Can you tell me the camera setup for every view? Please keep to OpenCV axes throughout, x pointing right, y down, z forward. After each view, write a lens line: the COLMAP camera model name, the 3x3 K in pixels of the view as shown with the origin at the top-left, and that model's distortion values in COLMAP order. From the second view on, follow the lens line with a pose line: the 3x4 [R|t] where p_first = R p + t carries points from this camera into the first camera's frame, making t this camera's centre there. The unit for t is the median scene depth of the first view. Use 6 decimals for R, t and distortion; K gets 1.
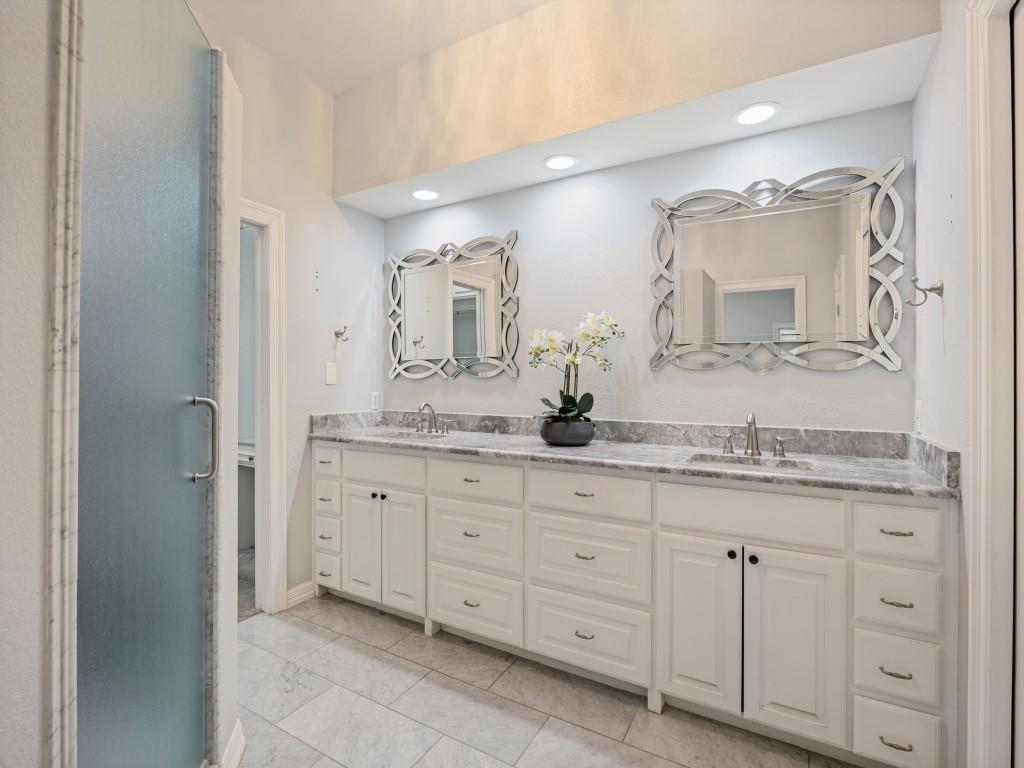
lens RADIAL K [[479.3, 0, 508.2], [0, 479.3, 390.6], [0, 0, 1]] dist [-0.000970, 0.000039]
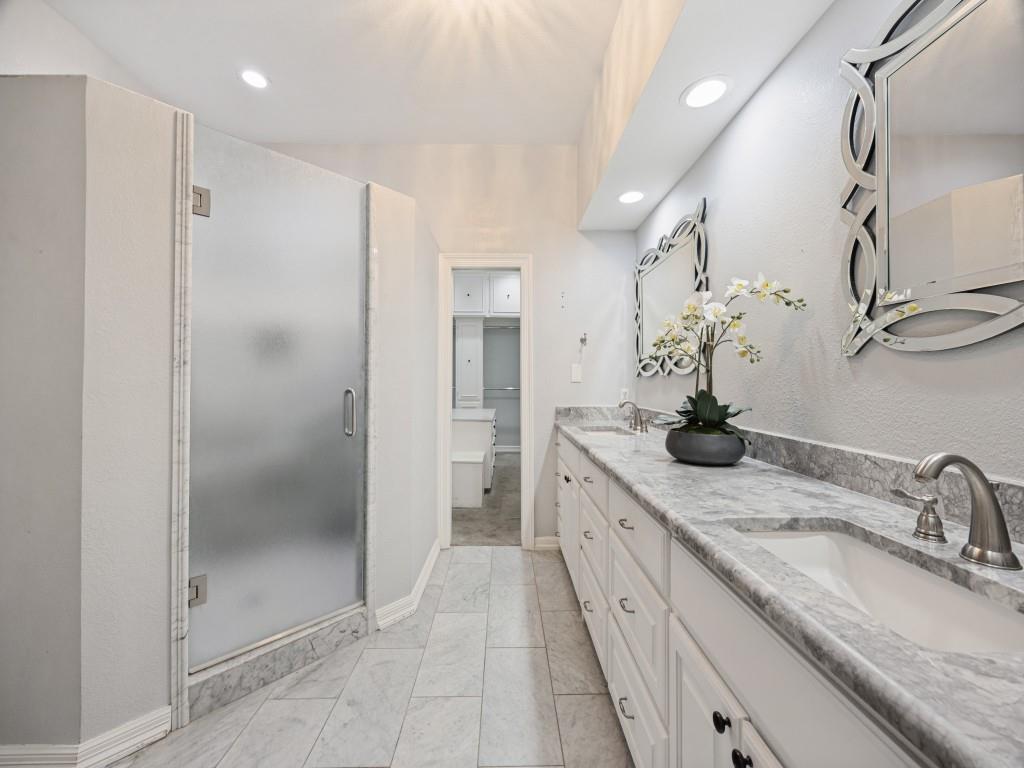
lens RADIAL K [[392.7, 0, 512.0], [0, 392.7, 384.0], [0, 0, 1]] dist [-0.000552, 0.000098]
pose [[0.522725, 0.005385, -0.852485, 0.485111], [-0.013984, 0.999900, -0.002259, -0.004645], [0.852387, 0.013102, 0.522747, 0.411776]]
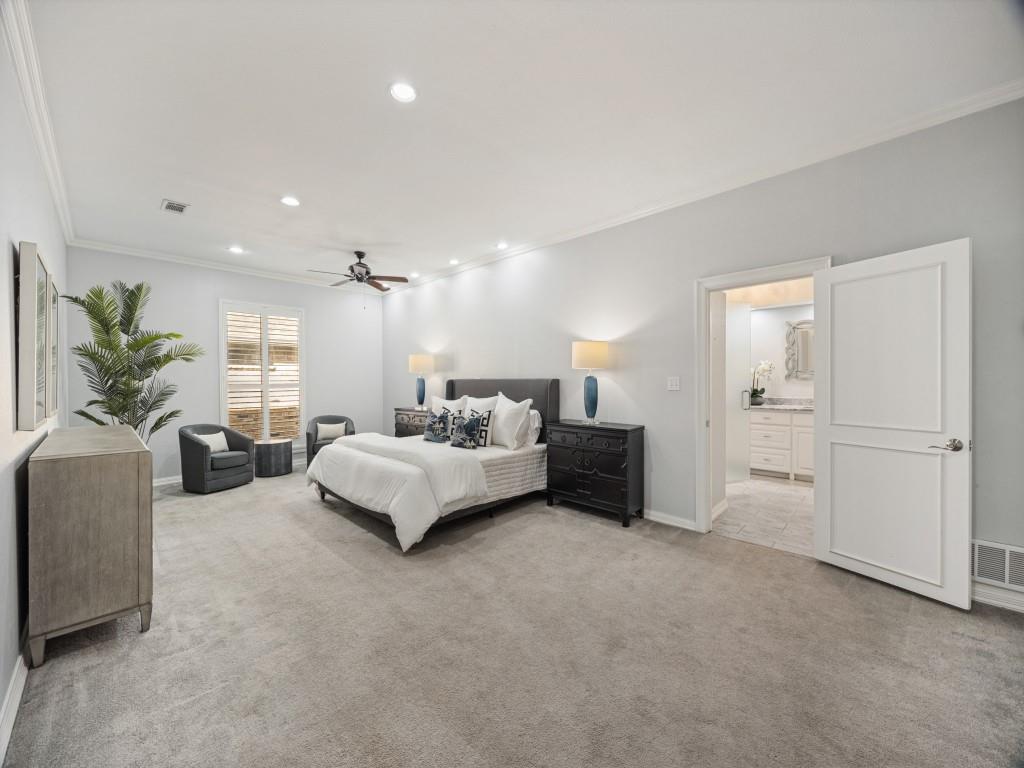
lens RADIAL K [[392.7, 0, 512.0], [0, 392.7, 384.0], [0, 0, 1]] dist [-0.000552, 0.000098]
pose [[0.973659, -0.000591, -0.228009, -0.773458], [-0.000391, 0.999991, -0.004262, -0.008172], [0.228009, 0.004239, 0.973650, -1.695453]]
